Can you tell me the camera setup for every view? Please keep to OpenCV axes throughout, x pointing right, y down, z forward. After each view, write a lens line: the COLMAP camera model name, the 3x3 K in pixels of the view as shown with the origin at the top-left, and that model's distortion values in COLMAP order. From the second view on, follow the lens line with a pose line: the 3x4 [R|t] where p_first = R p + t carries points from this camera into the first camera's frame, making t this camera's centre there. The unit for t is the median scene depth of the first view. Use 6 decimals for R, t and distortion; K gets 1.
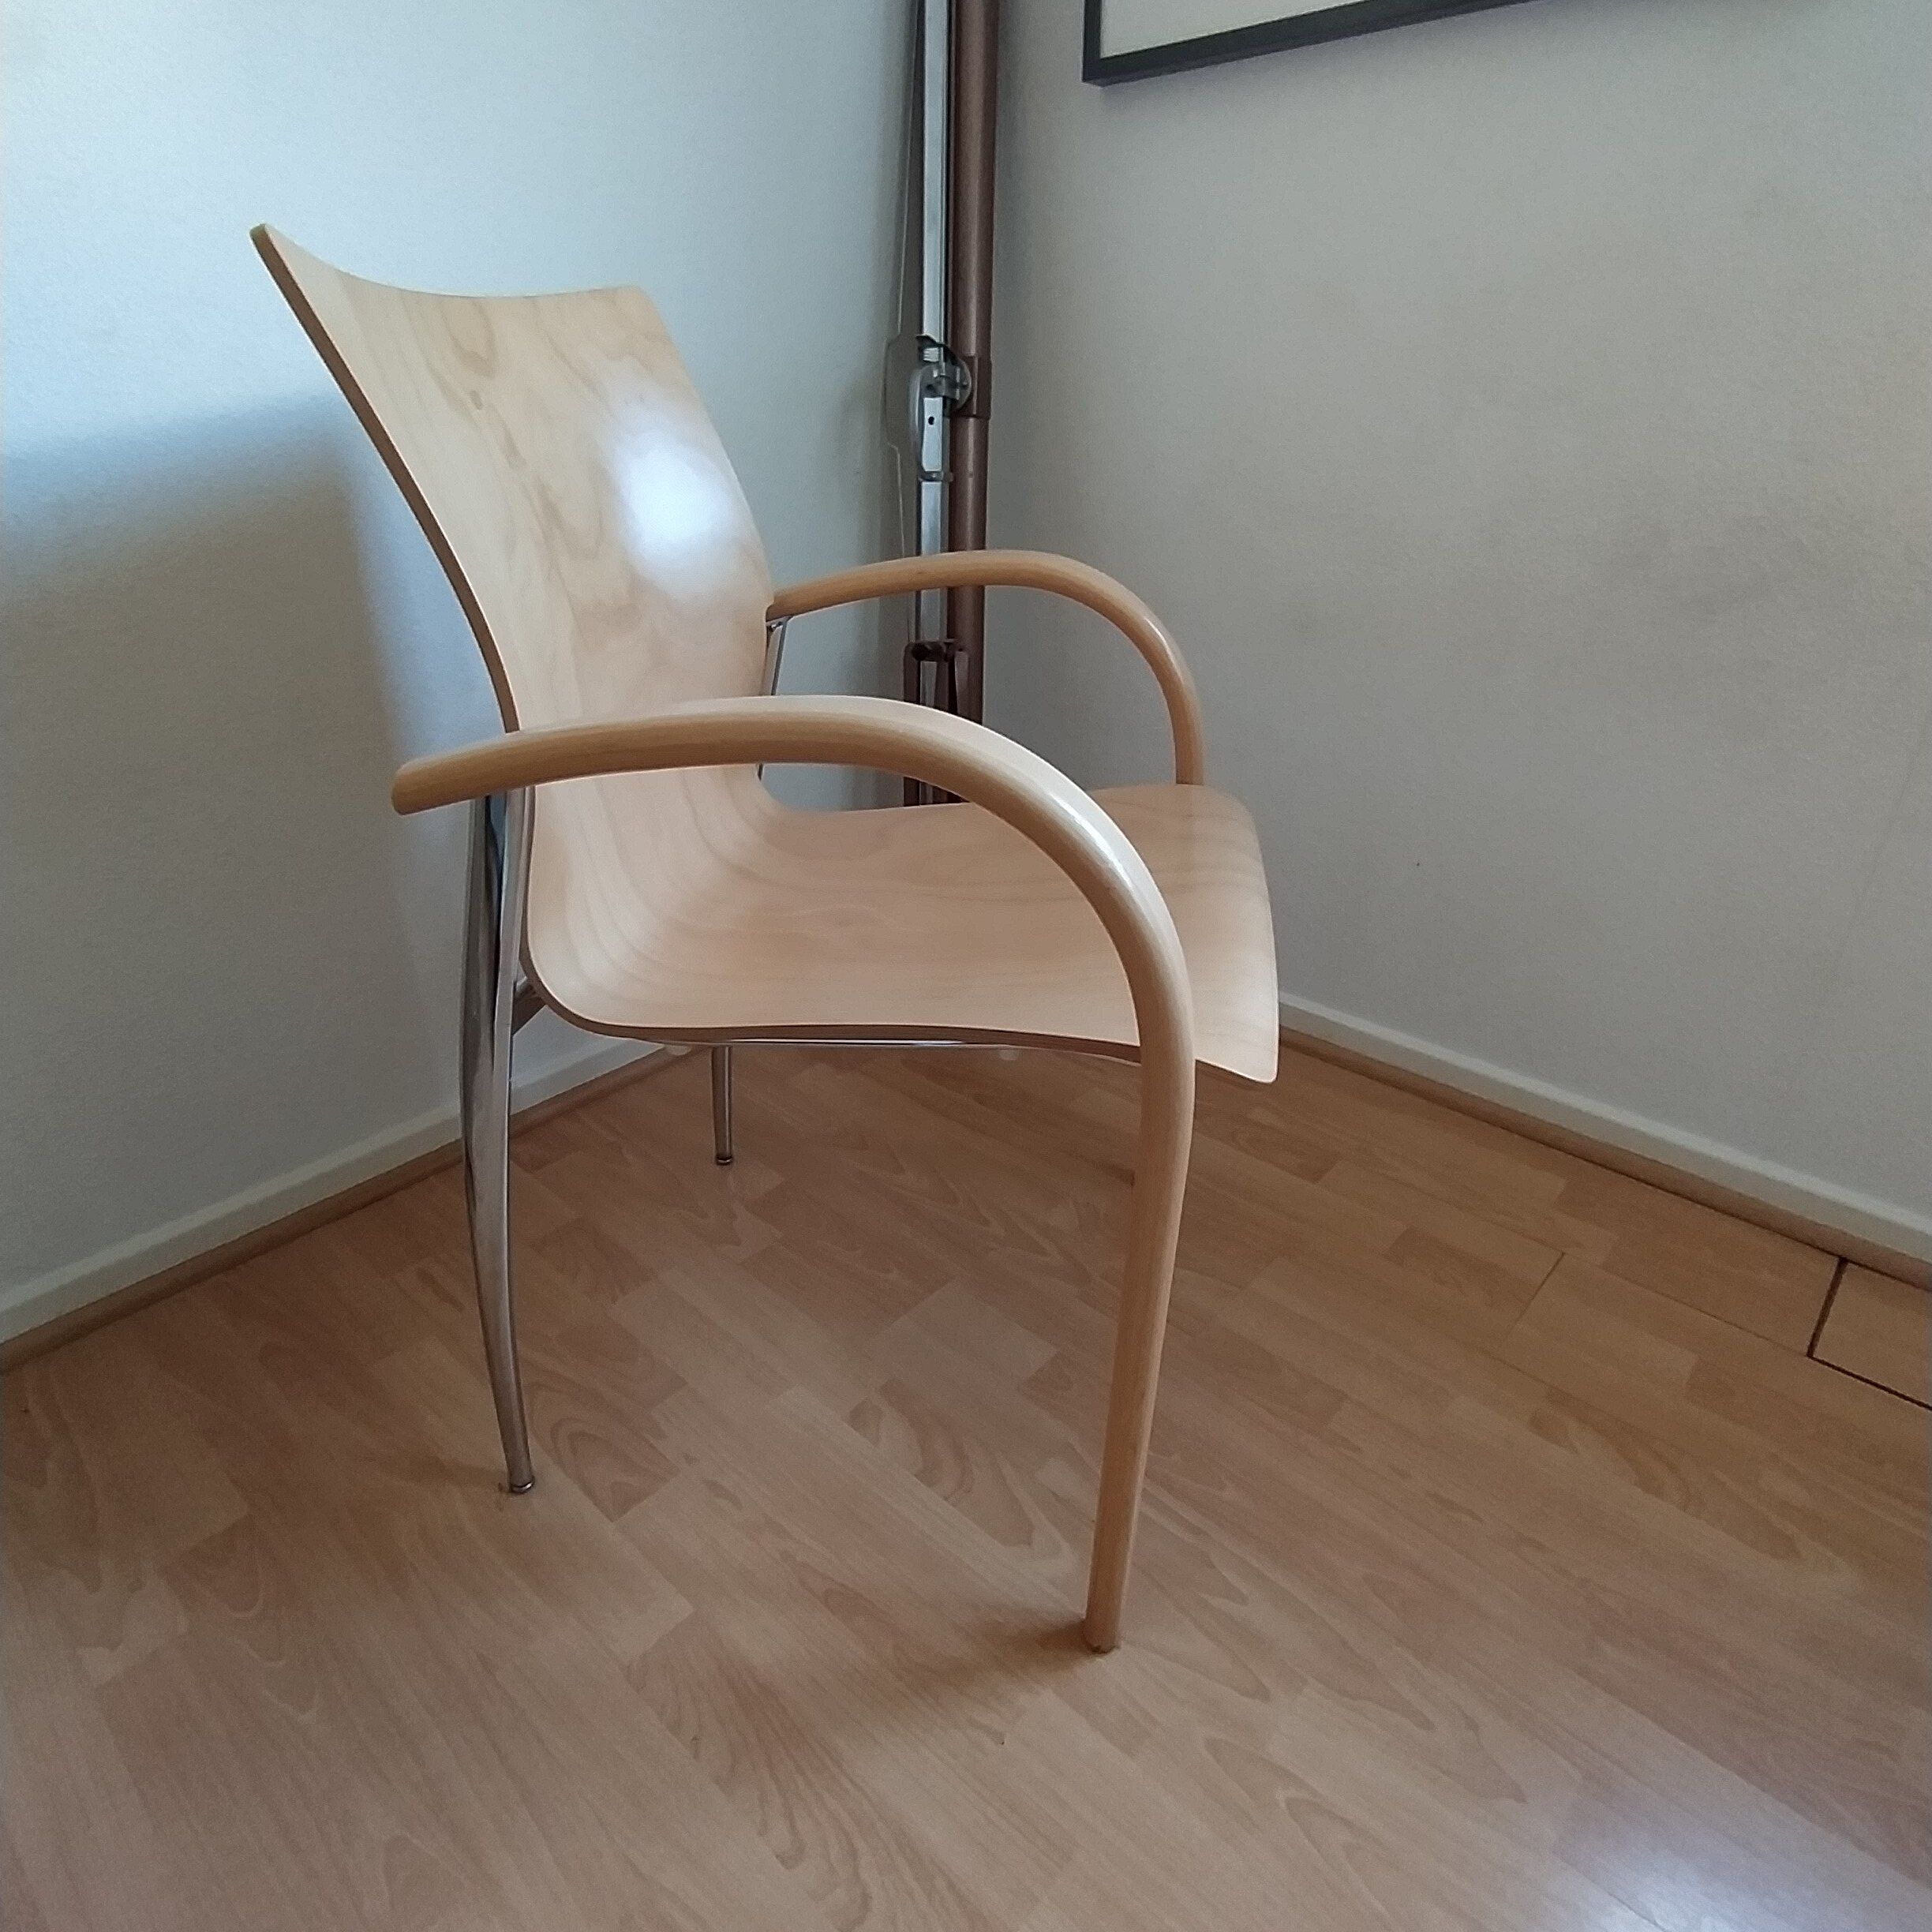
lens RADIAL K [[1204.2, 0, 984.6], [0, 1204.2, 972.3], [0, 0, 1]] dist [-0.035037, 0.017945]
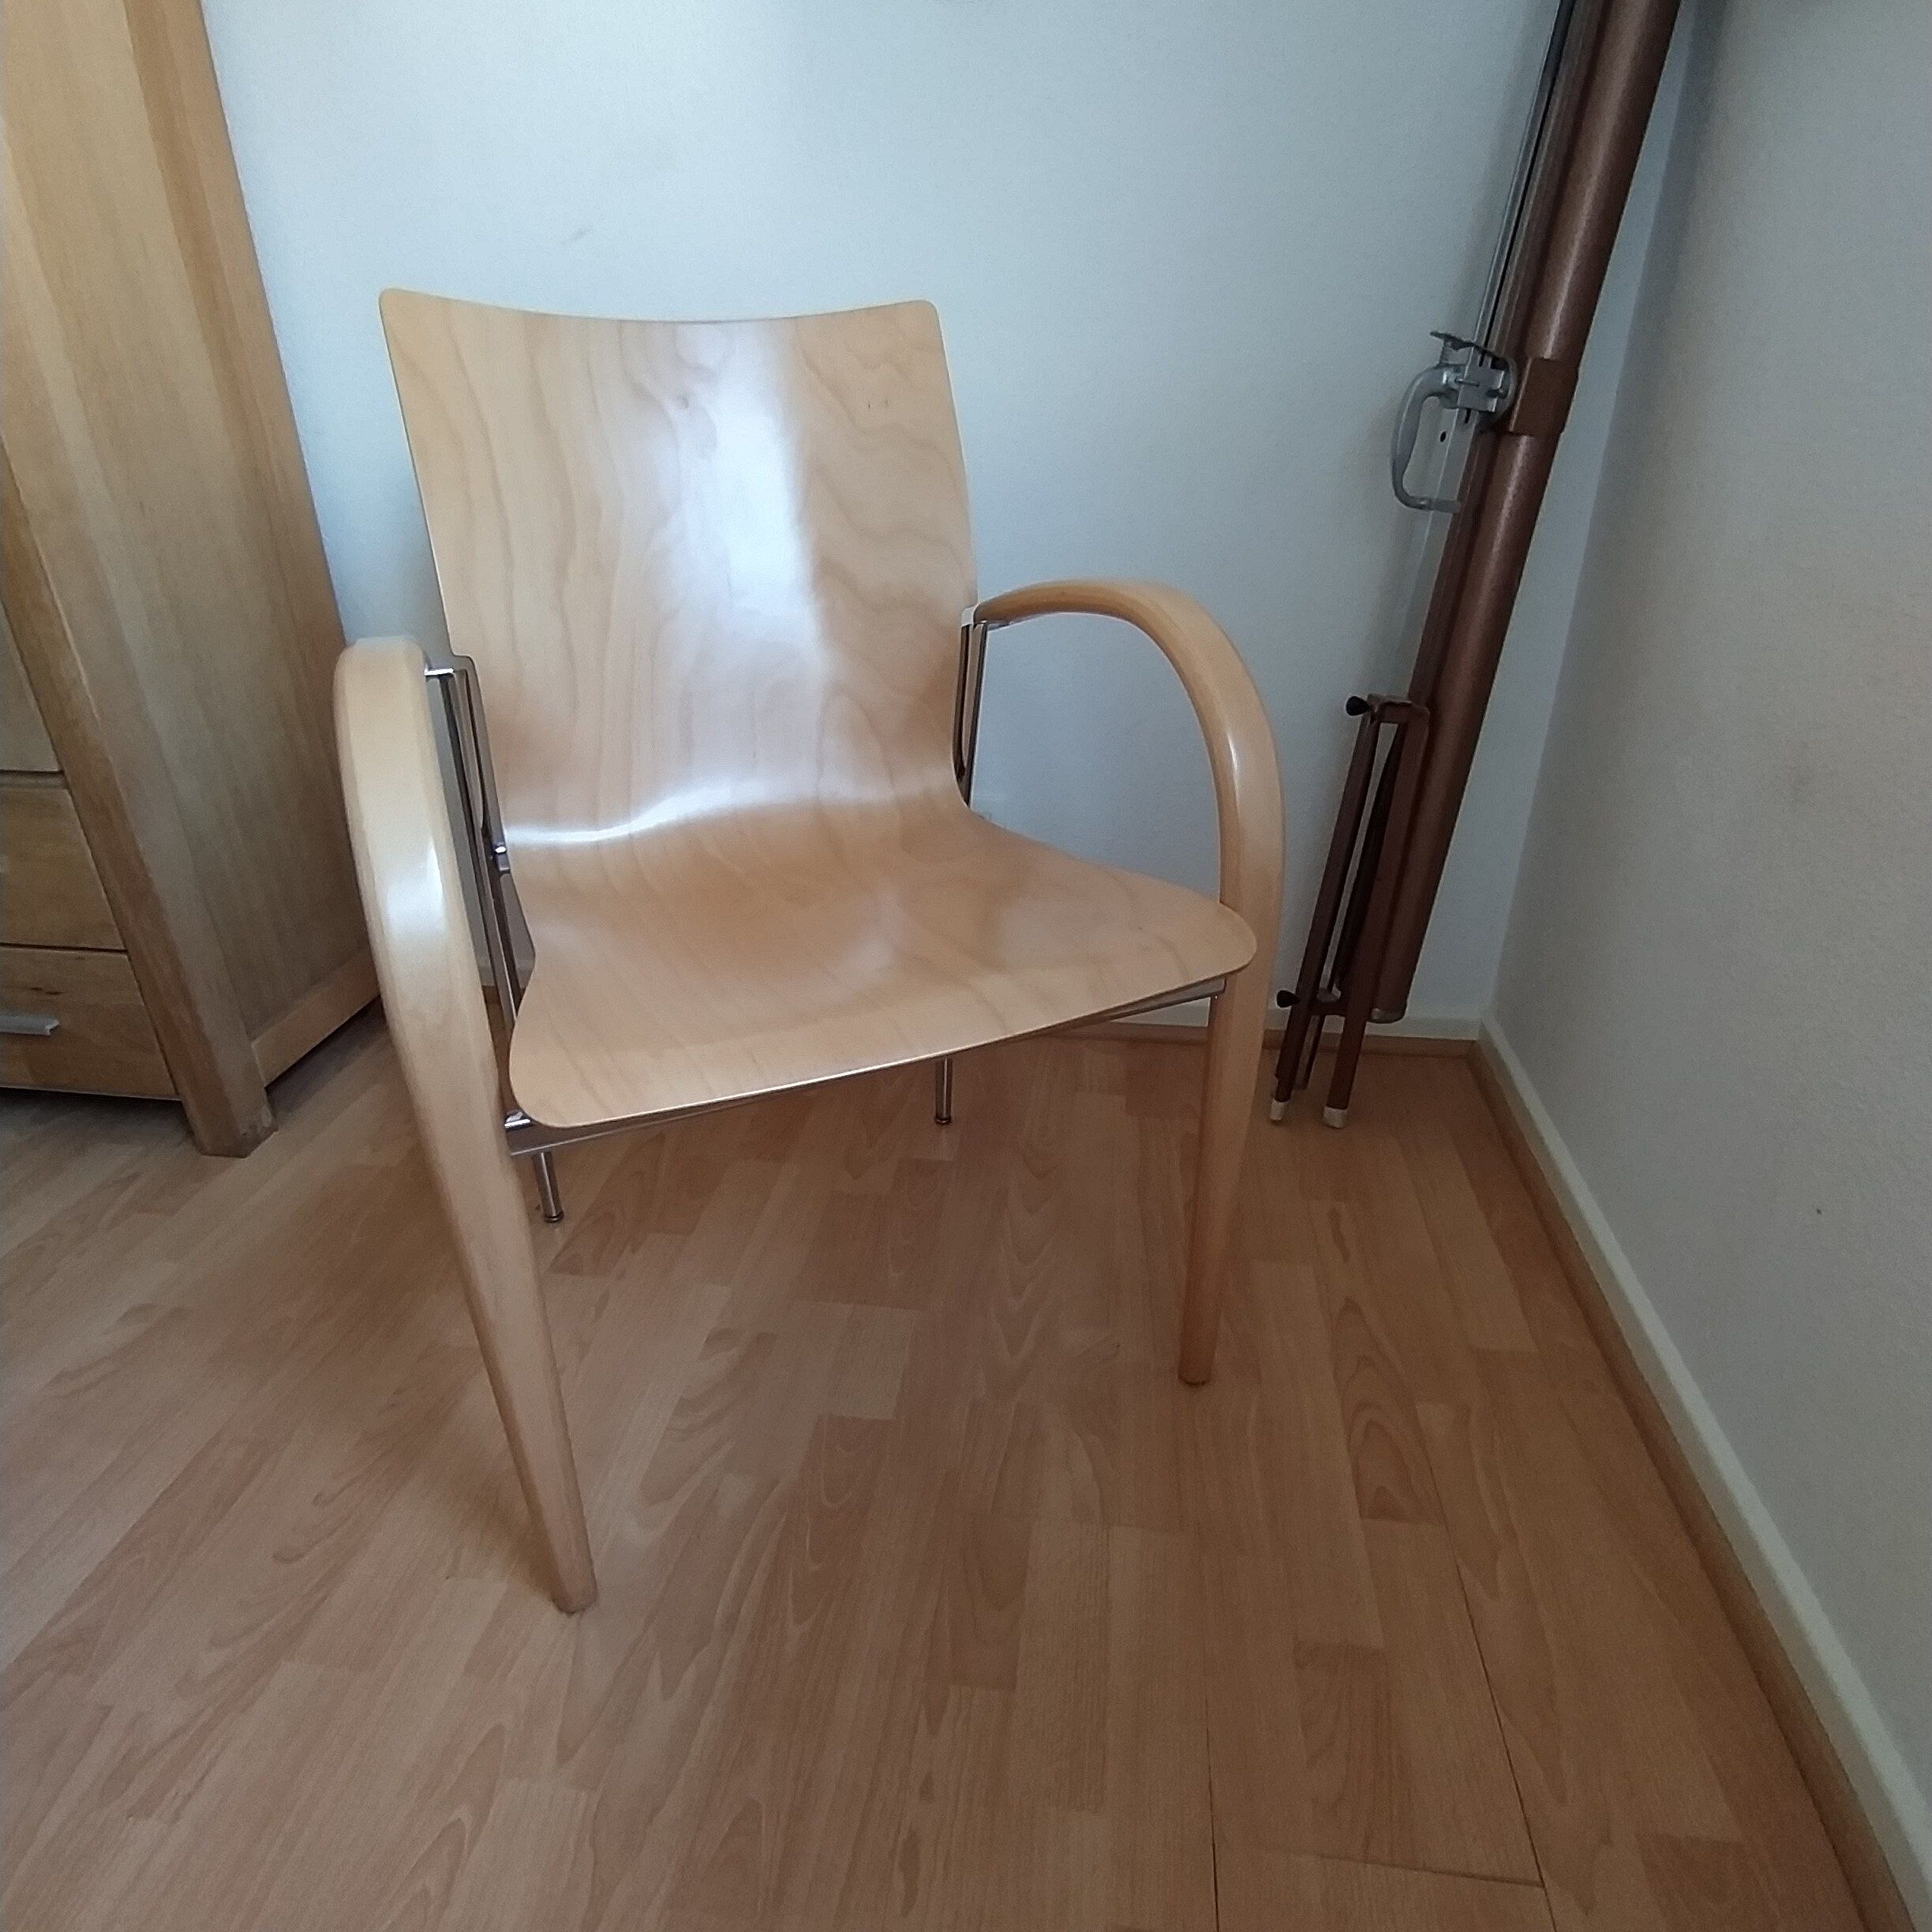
lens RADIAL K [[1204.2, 0, 953.6], [0, 1204.2, 965.4], [0, 0, 1]] dist [-0.035037, 0.017945]
pose [[0.554900, 0.355549, -0.752111, 0.757727], [-0.363277, 0.916879, 0.165419, -0.207539], [0.748409, 0.181434, 0.637939, 0.429081]]
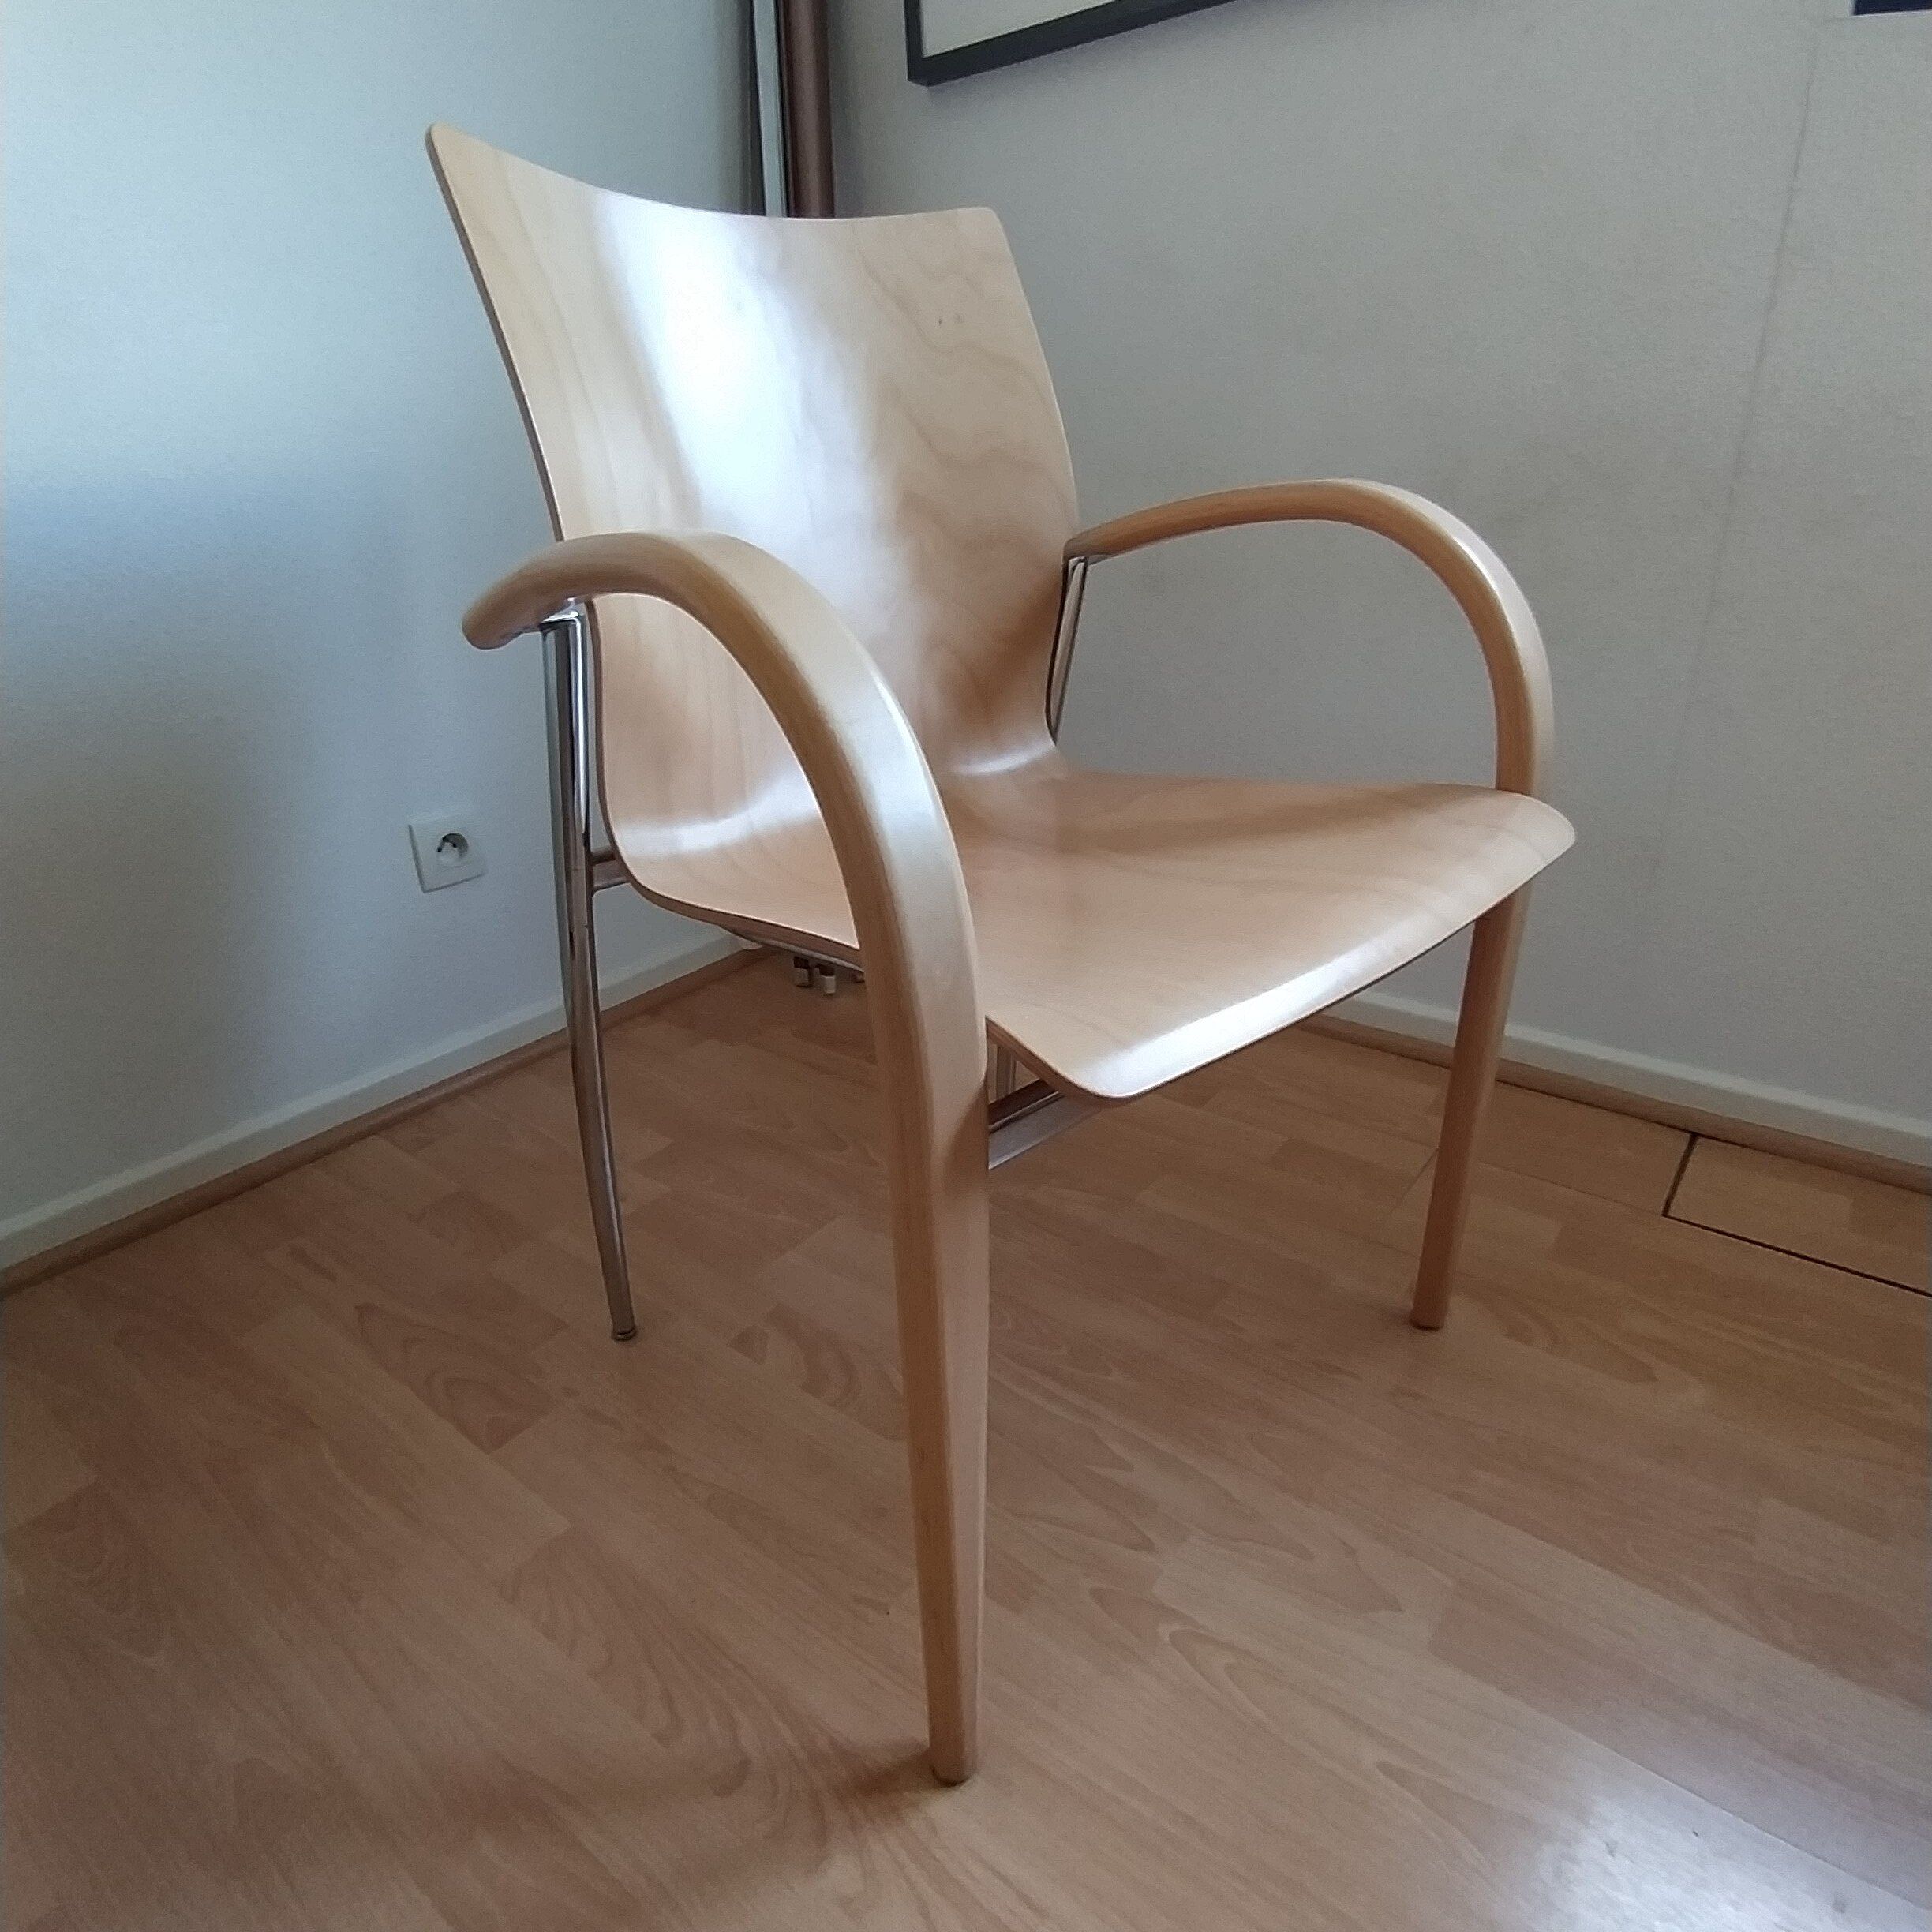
lens RADIAL K [[1204.2, 0, 1004.2], [0, 1204.2, 974.6], [0, 0, 1]] dist [-0.035037, 0.017945]
pose [[0.995500, -0.061297, 0.072273, 0.058823], [0.065221, 0.996449, -0.053250, 0.144778], [-0.068752, 0.057724, 0.995962, -0.019832]]
